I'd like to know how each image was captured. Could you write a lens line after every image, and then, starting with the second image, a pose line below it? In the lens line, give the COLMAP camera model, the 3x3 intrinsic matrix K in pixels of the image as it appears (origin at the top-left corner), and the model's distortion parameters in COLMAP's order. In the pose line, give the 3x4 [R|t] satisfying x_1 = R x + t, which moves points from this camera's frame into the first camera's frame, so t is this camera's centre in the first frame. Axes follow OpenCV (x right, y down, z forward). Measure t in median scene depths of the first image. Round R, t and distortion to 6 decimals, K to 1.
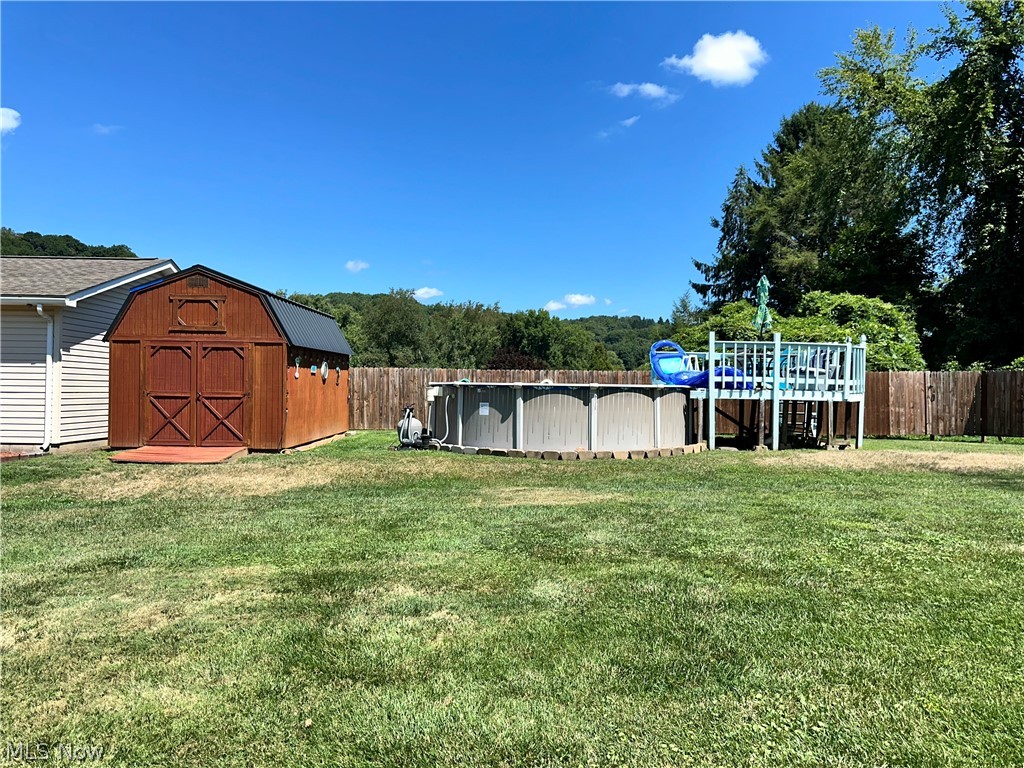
lens RADIAL K [[721.7, 0, 488.8], [0, 721.7, 397.2], [0, 0, 1]] dist [0.046307, -0.013017]
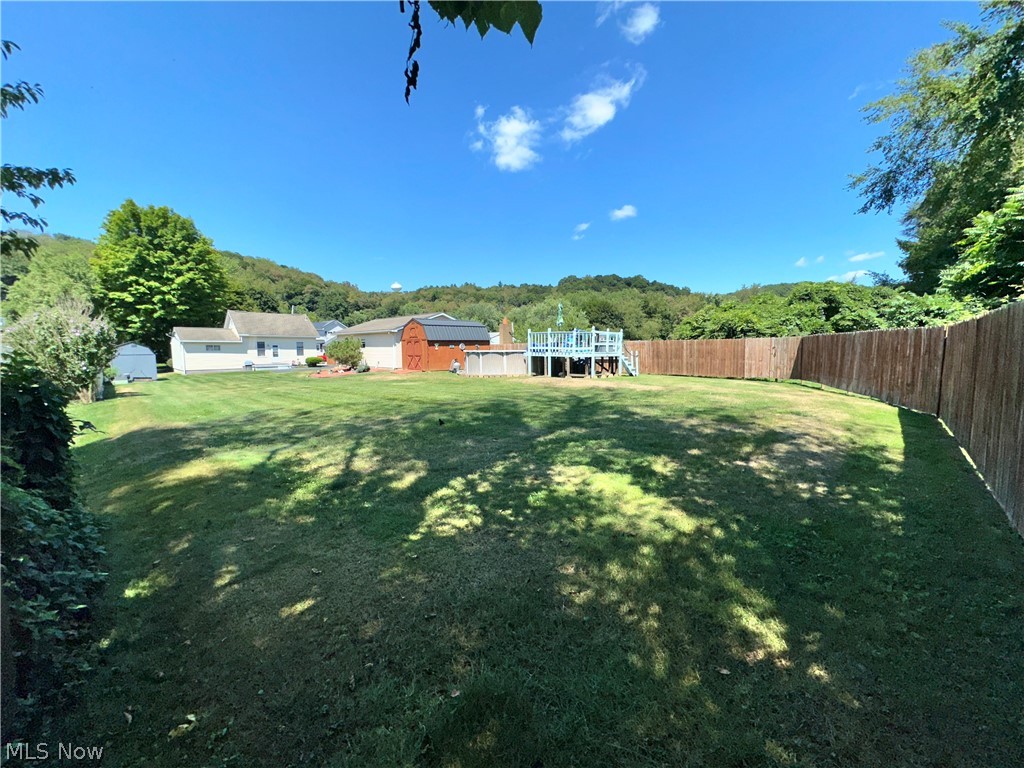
lens RADIAL K [[409.8, 0, 517.1], [0, 409.8, 376.9], [0, 0, 1]] dist [0.001995, 0.000265]
pose [[0.713451, 0.032814, -0.699936, 1.148972], [0.005755, 0.998595, 0.052682, -0.000771], [0.700682, -0.041614, 0.712260, -0.020250]]
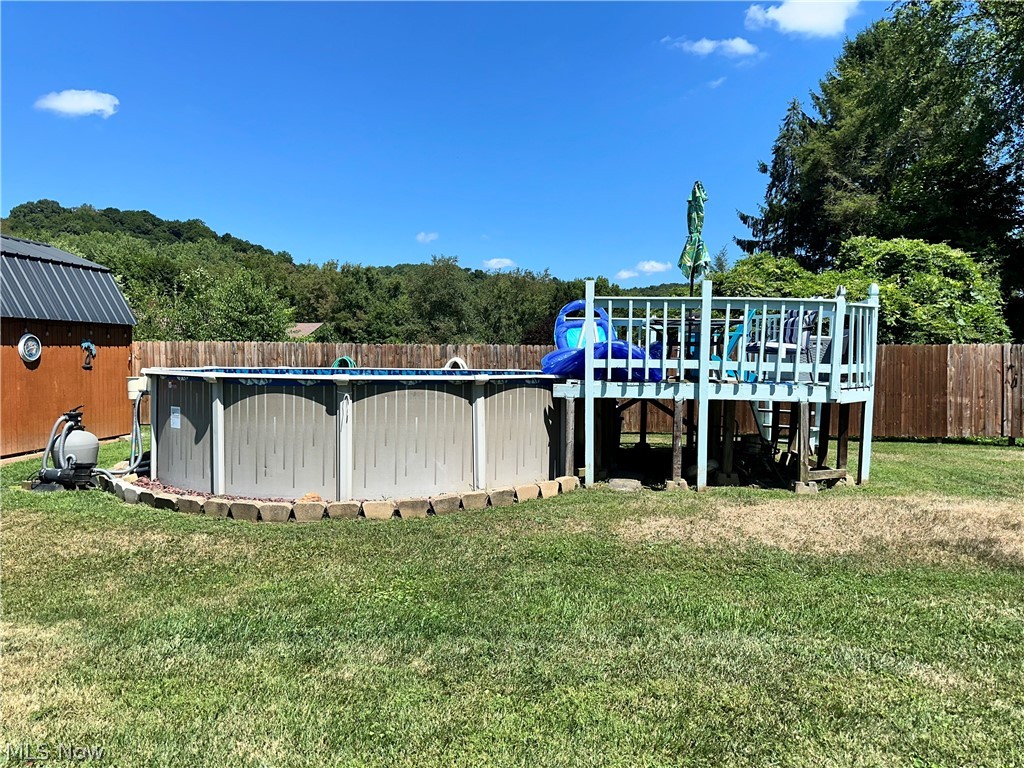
lens RADIAL K [[721.7, 0, 510.8], [0, 721.7, 388.0], [0, 0, 1]] dist [0.046307, -0.013017]
pose [[0.997399, -0.000341, -0.072074, 0.263774], [0.002371, 0.999603, 0.028086, -0.020175], [0.072036, -0.028184, 0.997004, 0.398916]]
